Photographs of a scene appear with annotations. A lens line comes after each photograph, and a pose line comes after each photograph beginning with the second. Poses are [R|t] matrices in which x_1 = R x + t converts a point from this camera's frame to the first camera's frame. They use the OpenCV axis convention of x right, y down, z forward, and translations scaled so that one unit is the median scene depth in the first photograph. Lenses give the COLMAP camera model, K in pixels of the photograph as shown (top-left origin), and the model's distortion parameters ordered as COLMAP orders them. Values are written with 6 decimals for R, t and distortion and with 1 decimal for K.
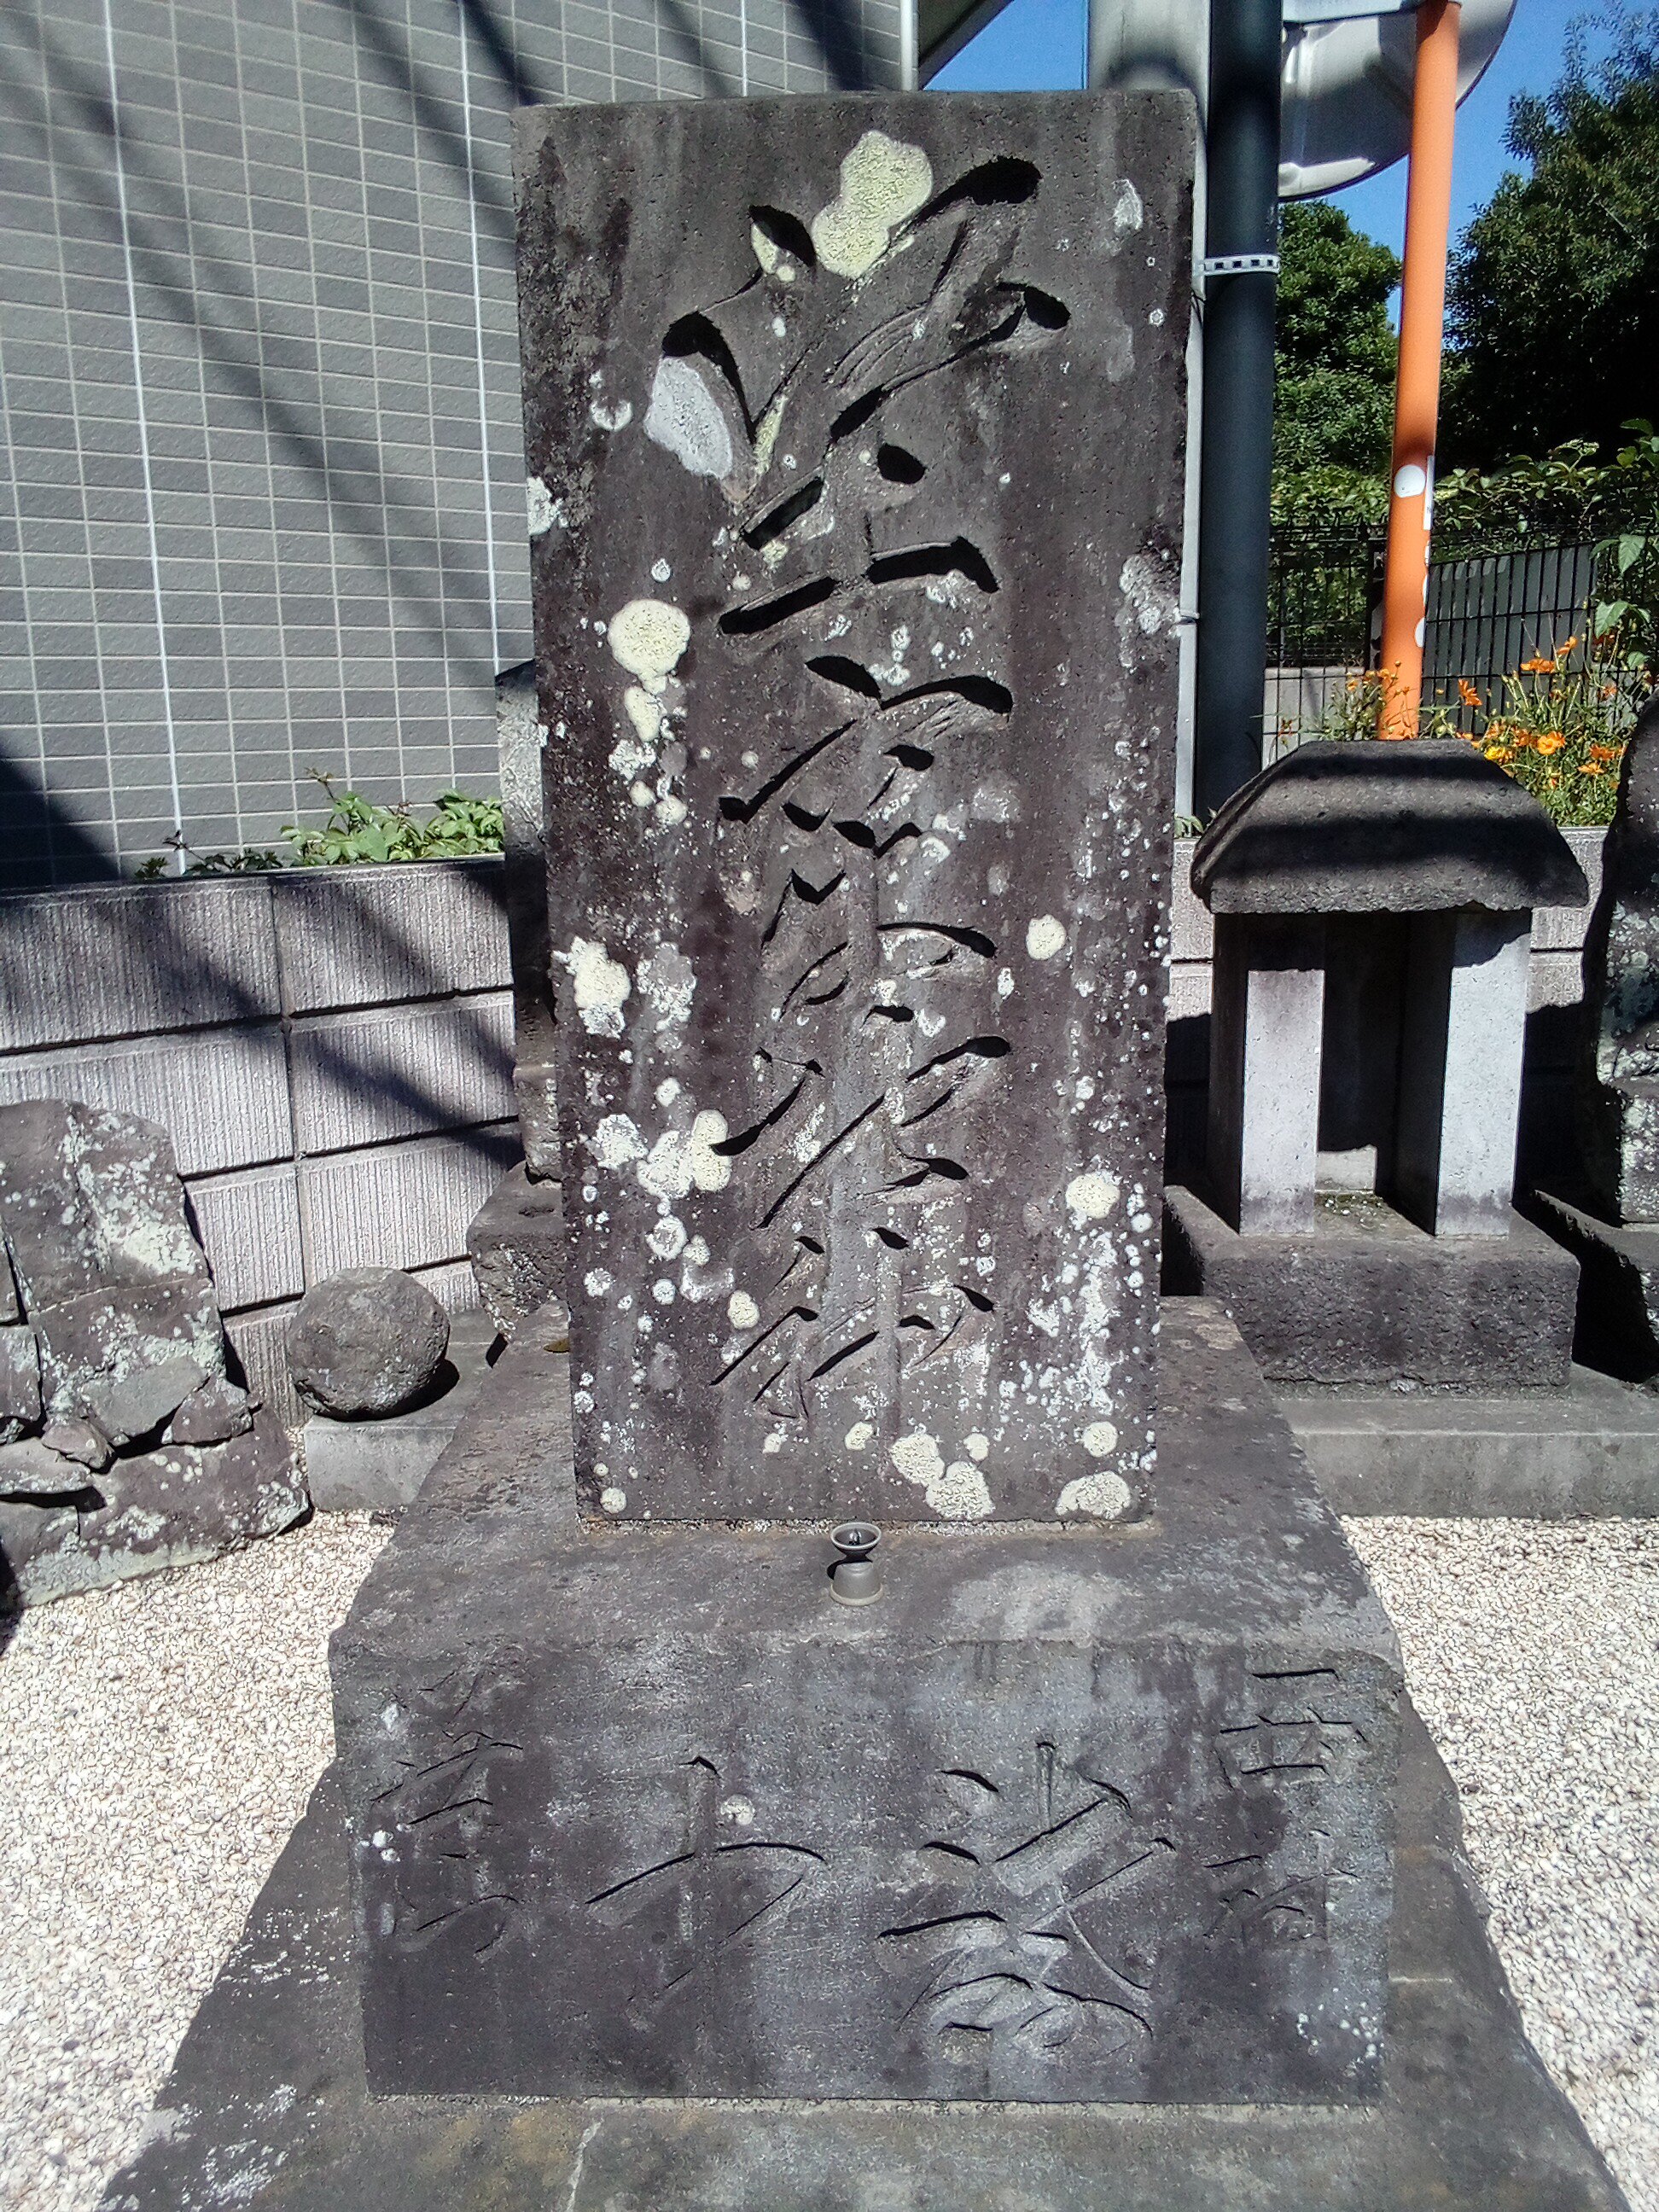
lens RADIAL K [[1841.6, 0, 851.3], [0, 1841.6, 1110.1], [0, 0, 1]] dist [0.067891, -0.114005]
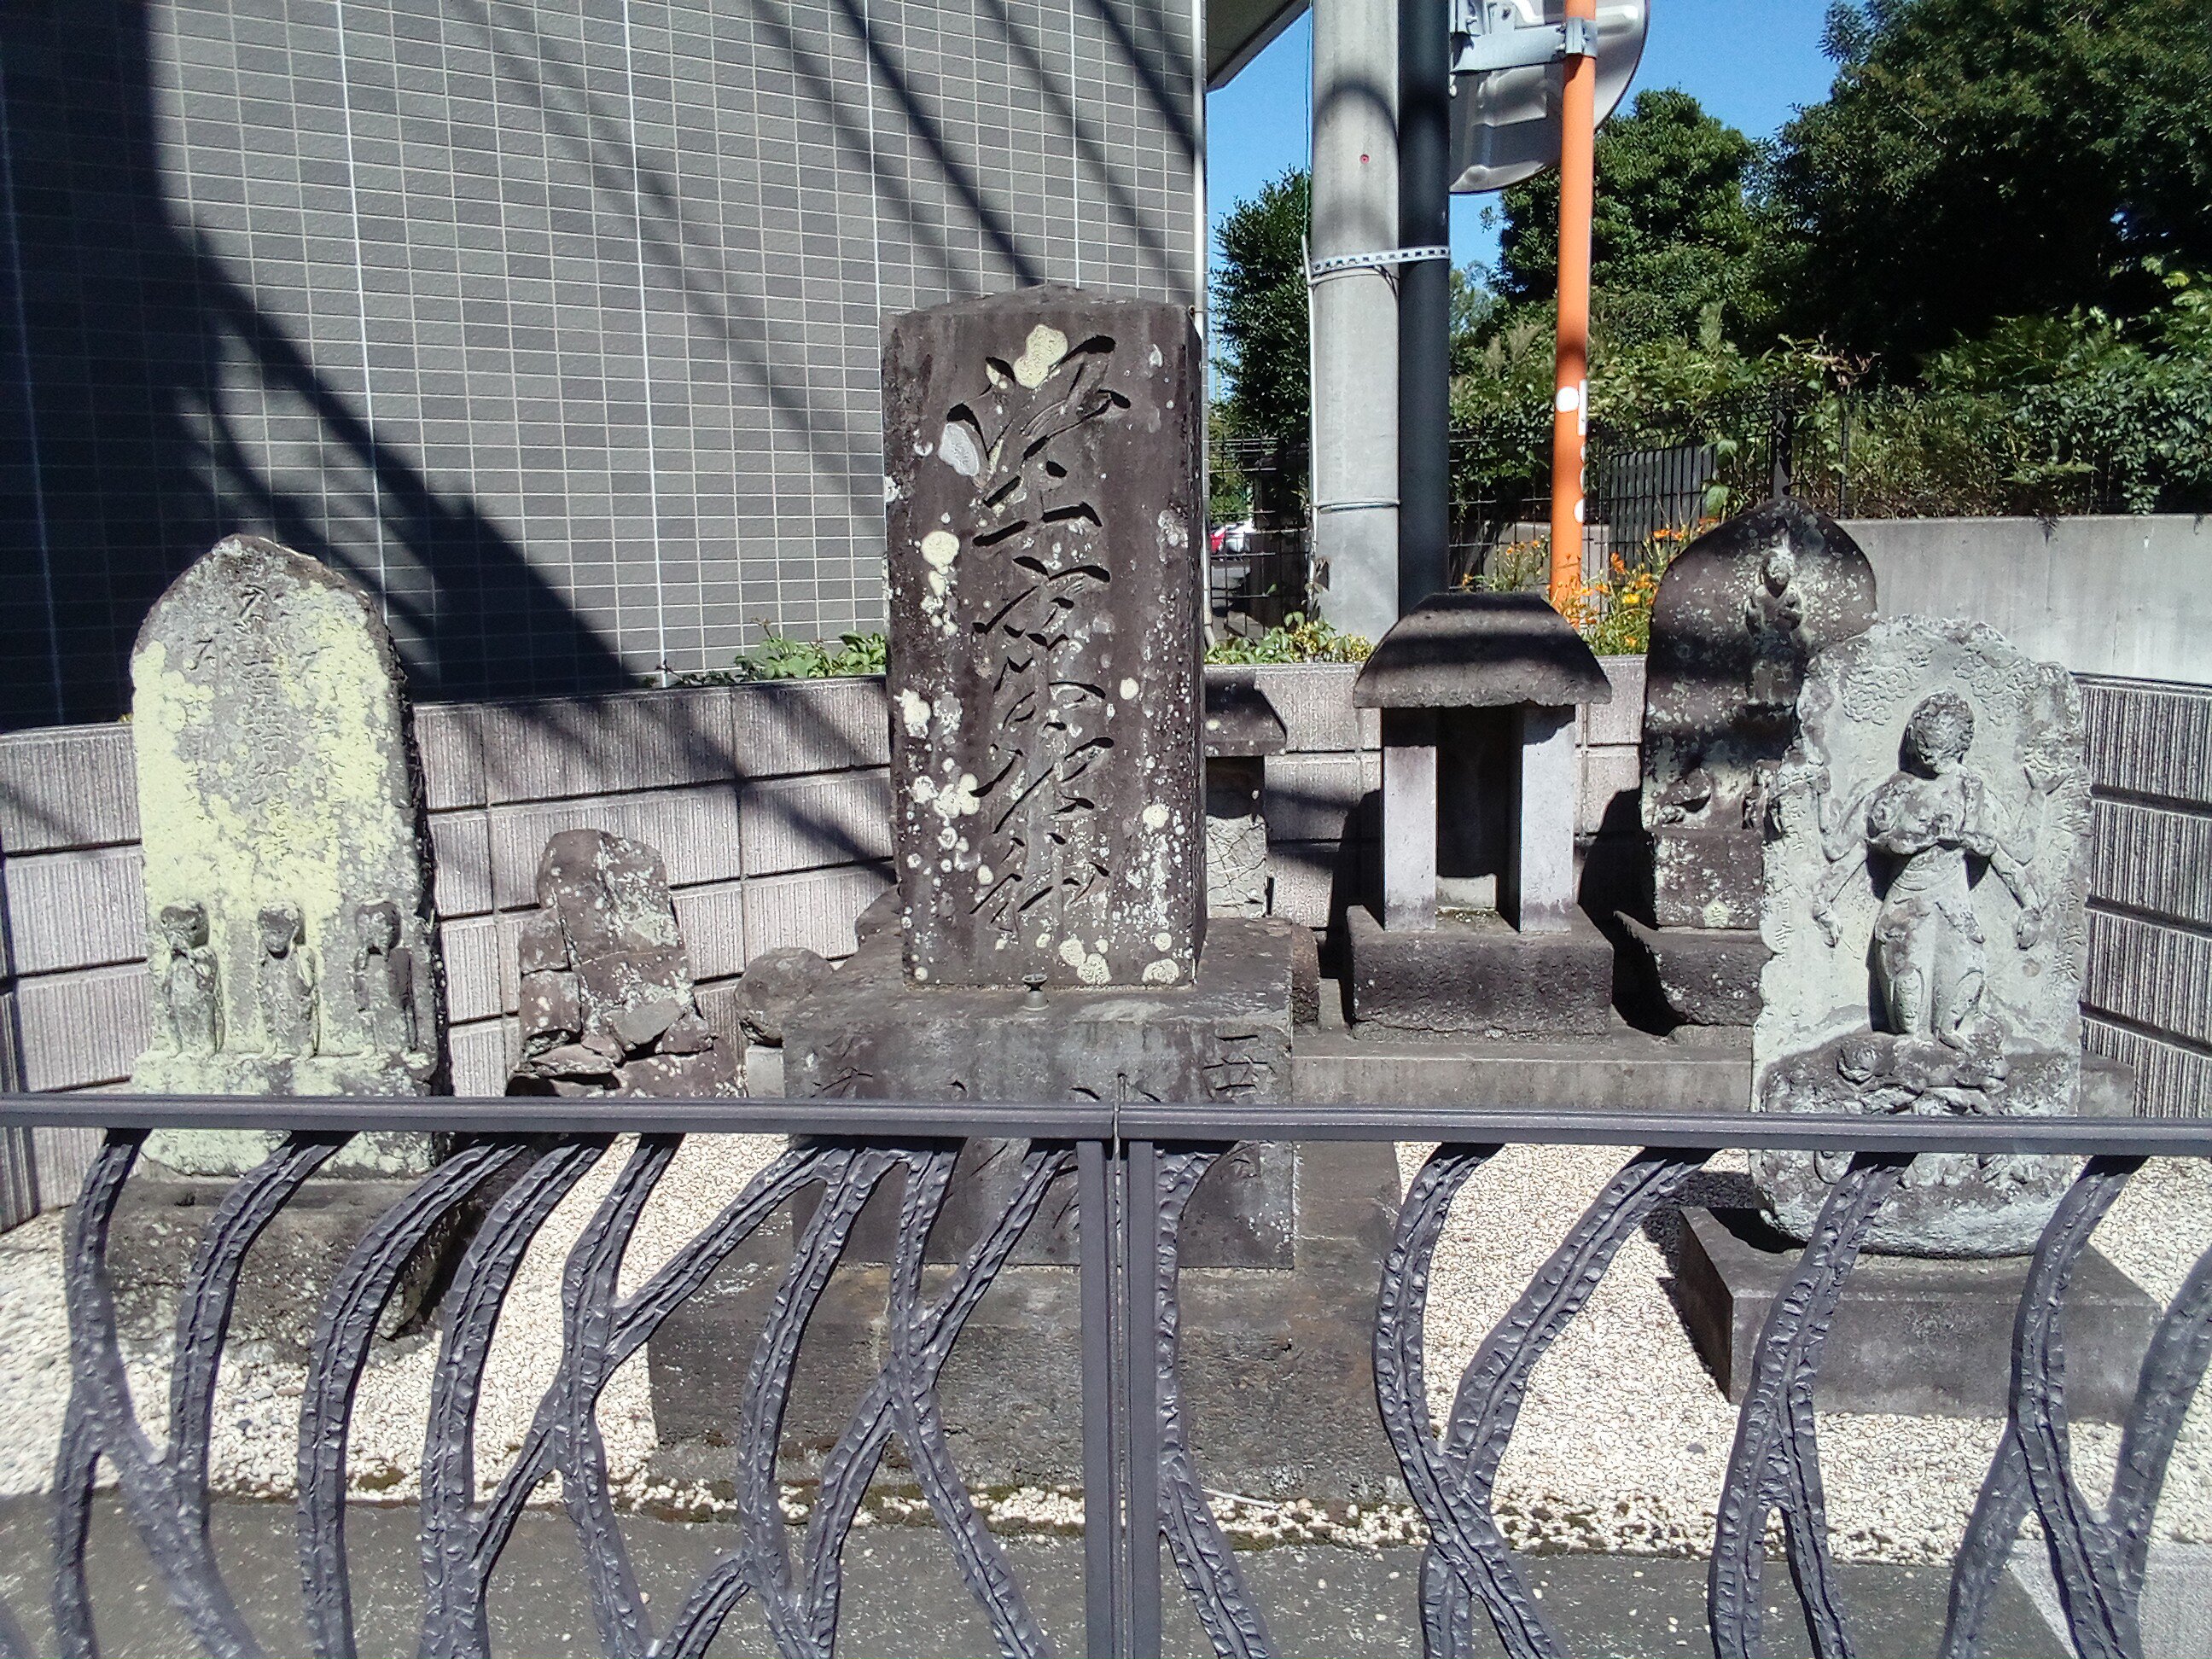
lens RADIAL K [[1841.6, 0, 1119.9], [0, 1841.6, 818.7], [0, 0, 1]] dist [0.067891, -0.114005]
pose [[0.997568, 0.003479, -0.069618, 0.109124], [-0.008682, 0.997178, -0.074575, 0.093805], [0.069162, 0.074998, 0.994782, -0.476737]]
